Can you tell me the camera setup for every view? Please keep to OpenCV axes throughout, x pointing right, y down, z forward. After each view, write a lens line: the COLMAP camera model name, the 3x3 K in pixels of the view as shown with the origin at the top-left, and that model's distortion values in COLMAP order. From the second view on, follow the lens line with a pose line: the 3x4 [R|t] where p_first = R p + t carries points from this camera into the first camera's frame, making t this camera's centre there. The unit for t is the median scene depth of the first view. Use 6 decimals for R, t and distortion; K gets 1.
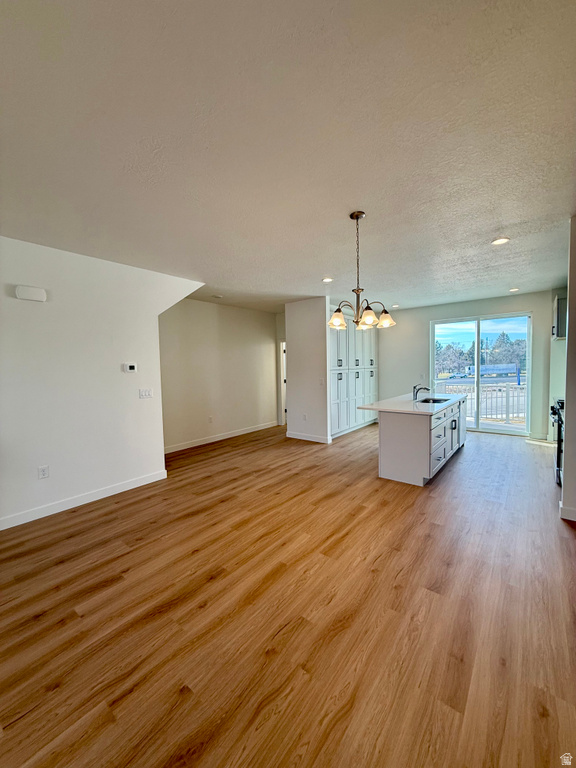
lens RADIAL K [[306.7, 0, 289.2], [0, 306.7, 383.3], [0, 0, 1]] dist [-0.000092, 0.000450]
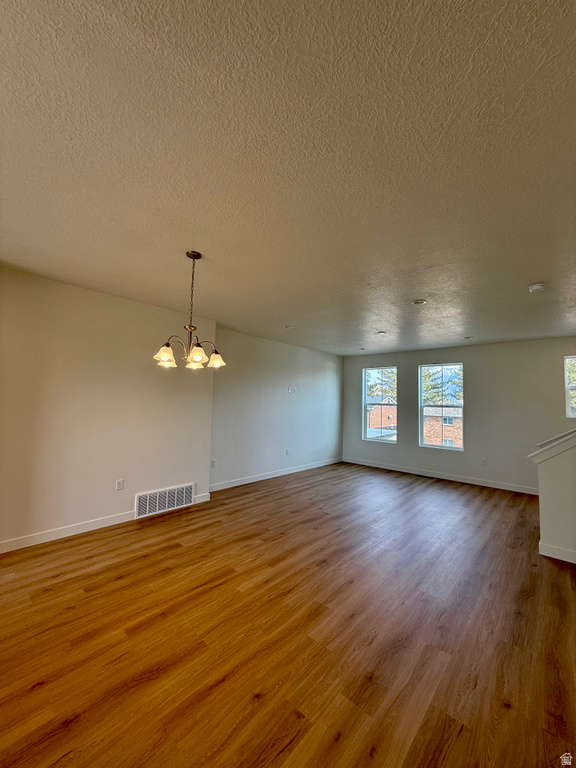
lens RADIAL K [[306.7, 0, 289.8], [0, 306.7, 377.9], [0, 0, 1]] dist [-0.000092, 0.000450]
pose [[-0.998282, -0.000865, 0.058586, -0.085045], [-0.001979, 0.999818, -0.018966, -0.072353], [-0.058559, -0.019050, -0.998102, 1.129413]]
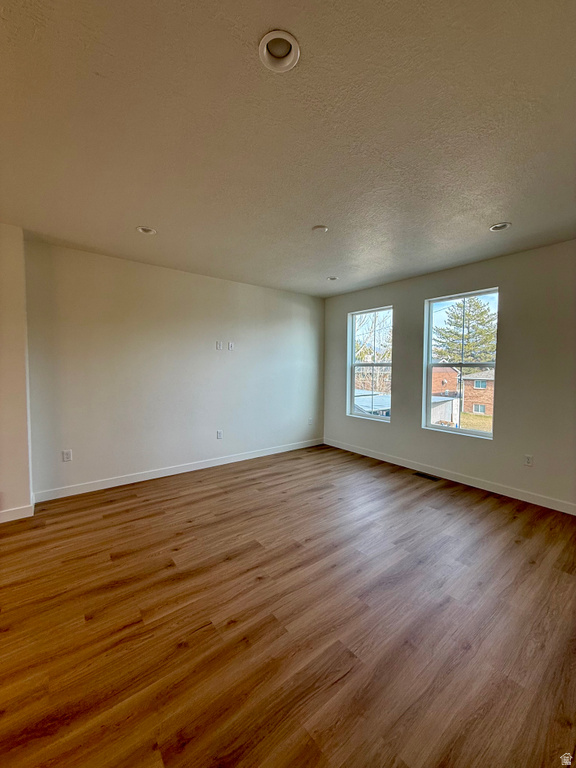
lens RADIAL K [[306.7, 0, 289.2], [0, 306.7, 381.5], [0, 0, 1]] dist [-0.000092, 0.000450]
pose [[-0.972772, 0.003032, 0.231744, -0.445572], [0.026824, 0.994668, 0.099583, -0.021271], [-0.230206, 0.103088, -0.967666, 0.599047]]
